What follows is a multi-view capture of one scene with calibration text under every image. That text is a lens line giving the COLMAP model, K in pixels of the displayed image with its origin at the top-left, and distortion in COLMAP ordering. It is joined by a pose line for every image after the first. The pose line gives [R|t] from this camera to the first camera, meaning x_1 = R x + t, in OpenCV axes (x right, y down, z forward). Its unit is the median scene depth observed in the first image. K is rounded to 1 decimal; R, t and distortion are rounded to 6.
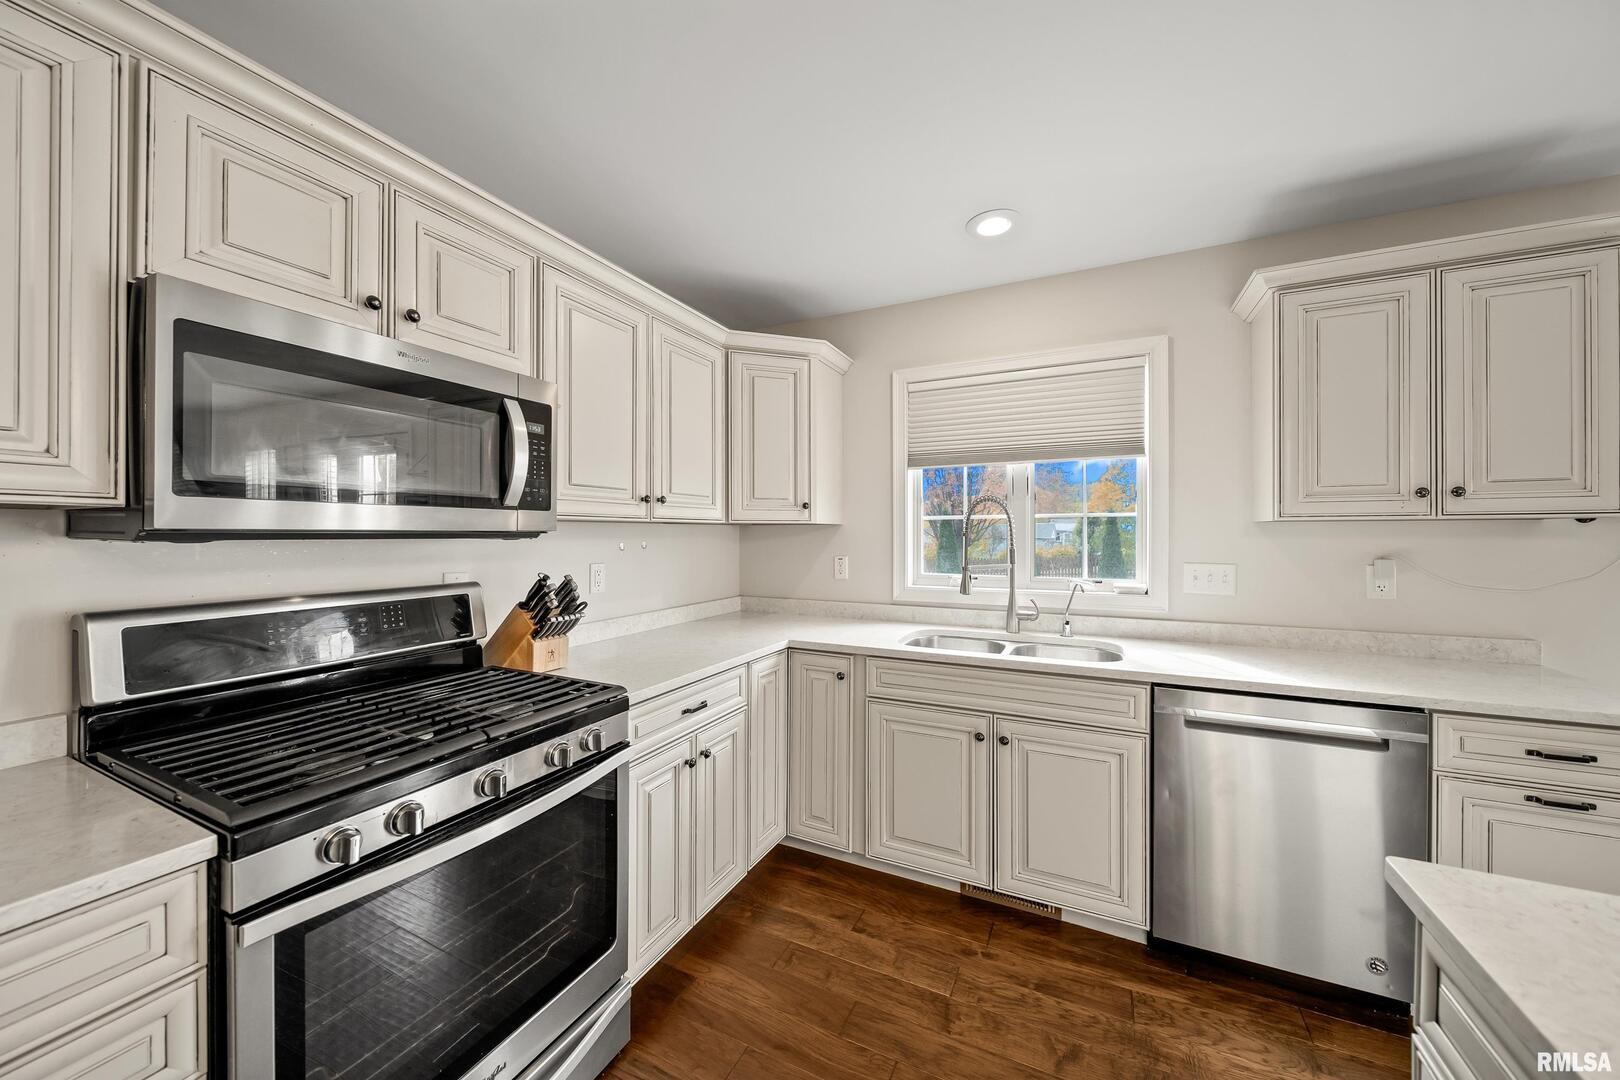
lens RADIAL K [[602.4, 0, 882.7], [0, 602.4, 533.0], [0, 0, 1]] dist [-0.001001, -0.000099]
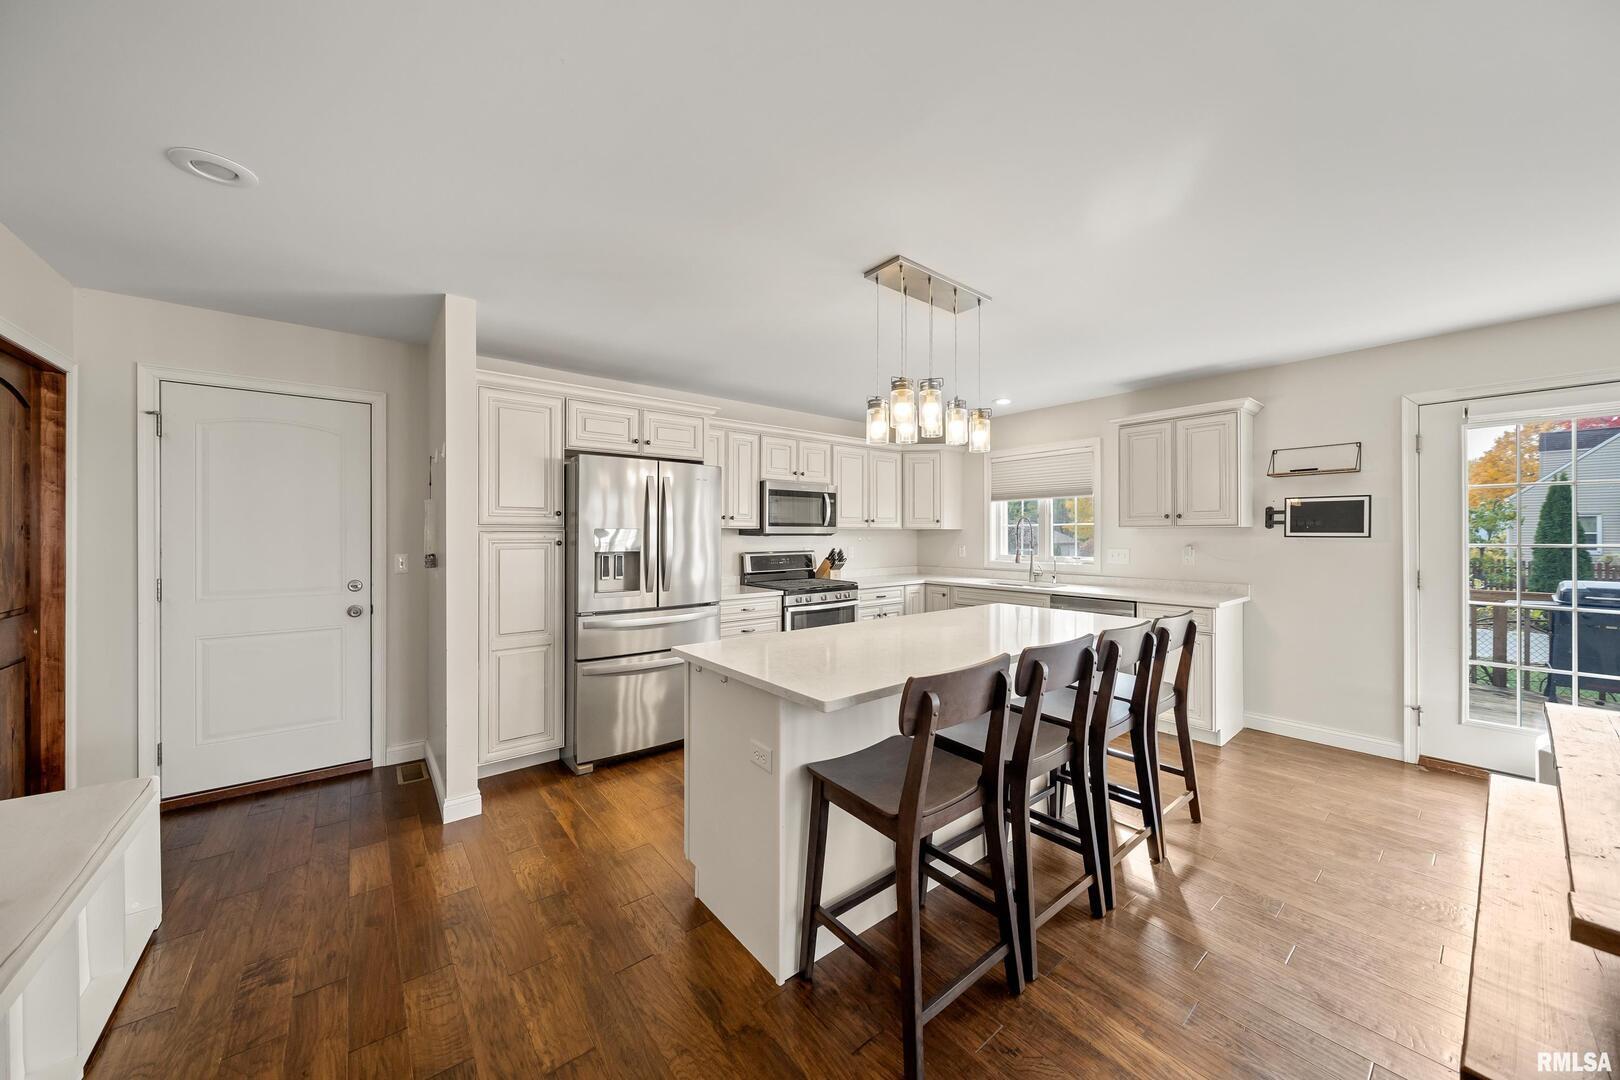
lens RADIAL K [[572.1, 0, 816.3], [0, 572.1, 536.0], [0, 0, 1]] dist [-0.006852, -0.000163]
pose [[0.868433, 0.001006, -0.495806, 0.748855], [0.001384, 0.999989, 0.004452, -0.002782], [0.495805, -0.004552, 0.868422, -1.467036]]
